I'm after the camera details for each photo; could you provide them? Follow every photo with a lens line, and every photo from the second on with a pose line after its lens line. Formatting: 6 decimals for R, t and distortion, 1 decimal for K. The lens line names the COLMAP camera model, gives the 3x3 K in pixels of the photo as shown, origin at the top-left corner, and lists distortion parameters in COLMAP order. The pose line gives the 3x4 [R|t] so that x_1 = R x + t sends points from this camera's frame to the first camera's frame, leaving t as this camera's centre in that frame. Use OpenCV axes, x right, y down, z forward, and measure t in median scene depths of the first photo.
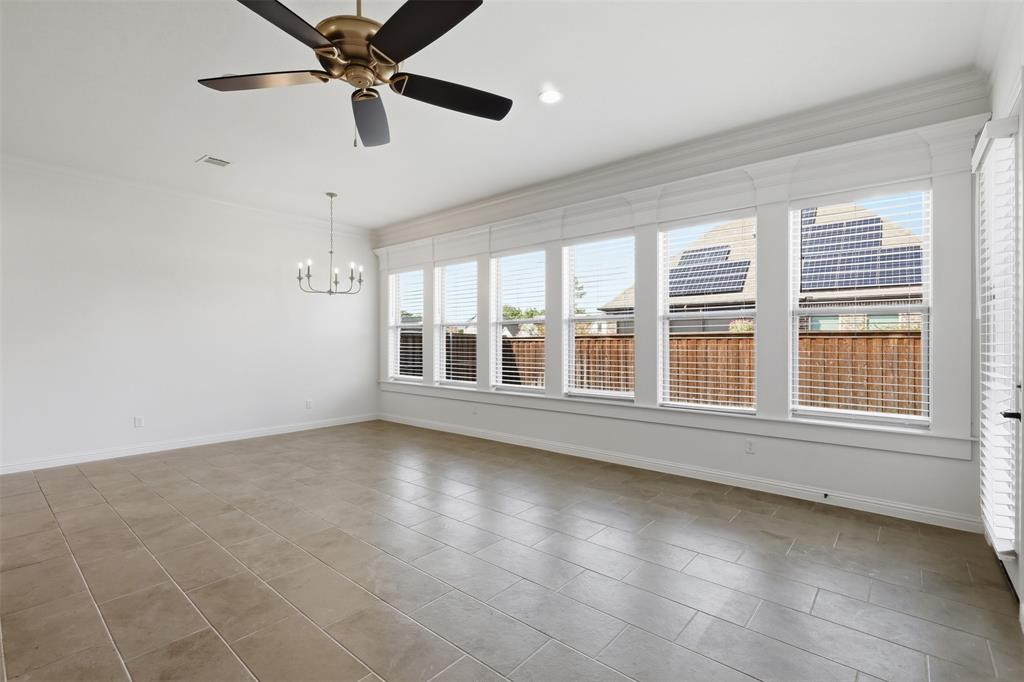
lens RADIAL K [[469.9, 0, 517.1], [0, 469.9, 338.1], [0, 0, 1]] dist [-0.000746, -0.000021]
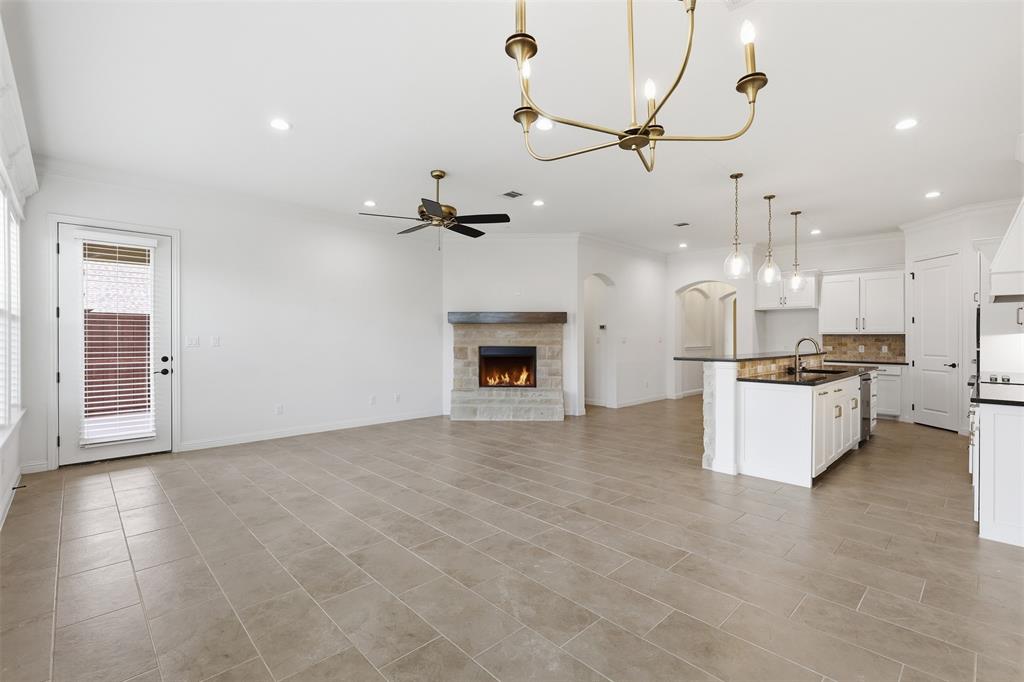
lens RADIAL K [[461.7, 0, 517.1], [0, 461.7, 340.2], [0, 0, 1]] dist [-0.001504, -0.000073]
pose [[-0.994786, 0.000354, 0.101981, -0.652892], [0.000037, 0.999995, -0.003115, 0.005137], [-0.101982, -0.003095, -0.994781, 2.207532]]
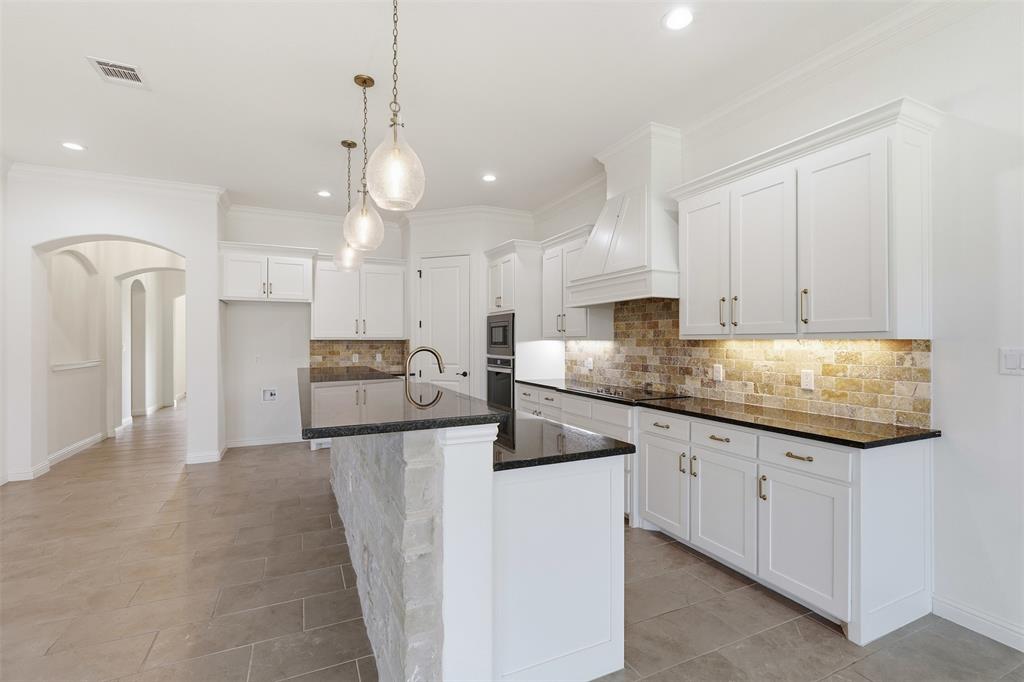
lens RADIAL K [[461.7, 0, 517.1], [0, 461.7, 340.2], [0, 0, 1]] dist [-0.001504, -0.000073]
pose [[-0.418307, -0.001044, -0.908305, -0.718438], [0.007957, 0.999957, -0.004814, -0.018403], [0.908271, -0.009241, -0.418281, 1.000296]]
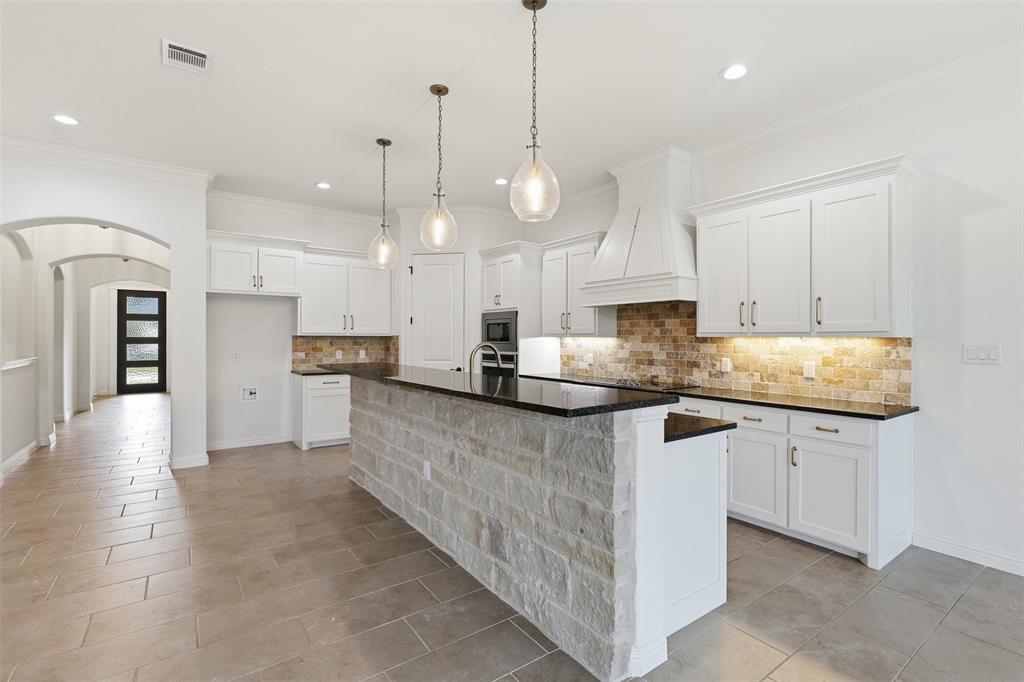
lens RADIAL K [[469.9, 0, 517.1], [0, 469.9, 338.1], [0, 0, 1]] dist [-0.000746, -0.000021]
pose [[-0.245258, 0.000603, -0.969458, -0.504389], [0.005081, 0.999987, -0.000664, -0.020334], [0.969445, -0.005089, -0.245258, 0.732363]]
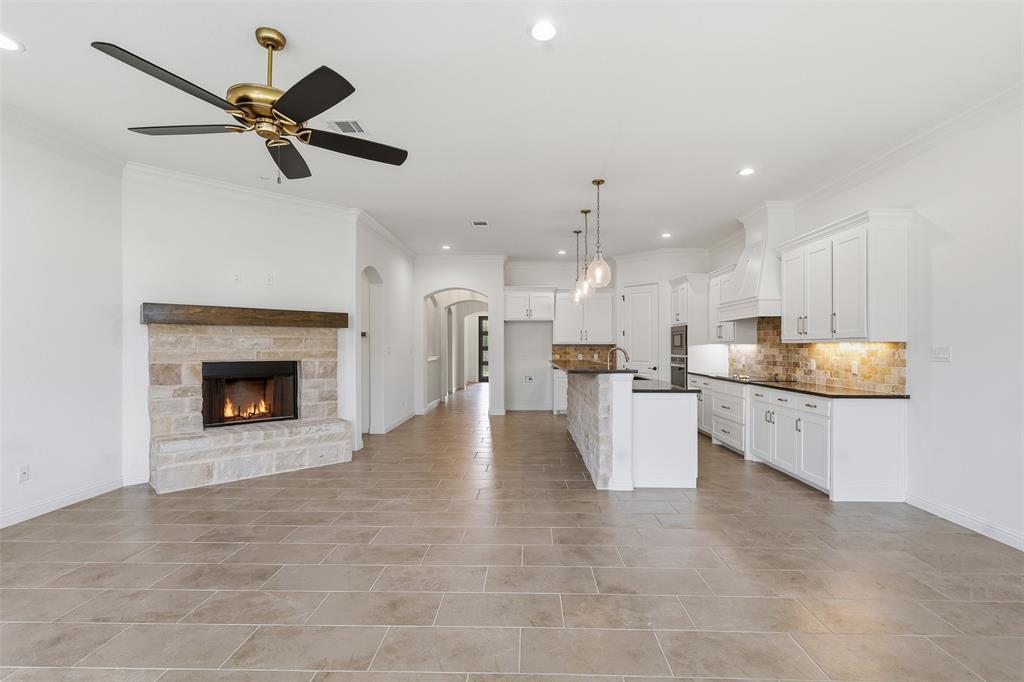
lens RADIAL K [[466.4, 0, 518.9], [0, 466.4, 347.6], [0, 0, 1]] dist [-0.002772, -0.000280]
pose [[-0.780266, 0.001966, -0.625445, -0.062936], [0.006149, 0.999971, -0.004528, -0.003539], [0.625418, -0.007379, -0.780255, 1.615015]]
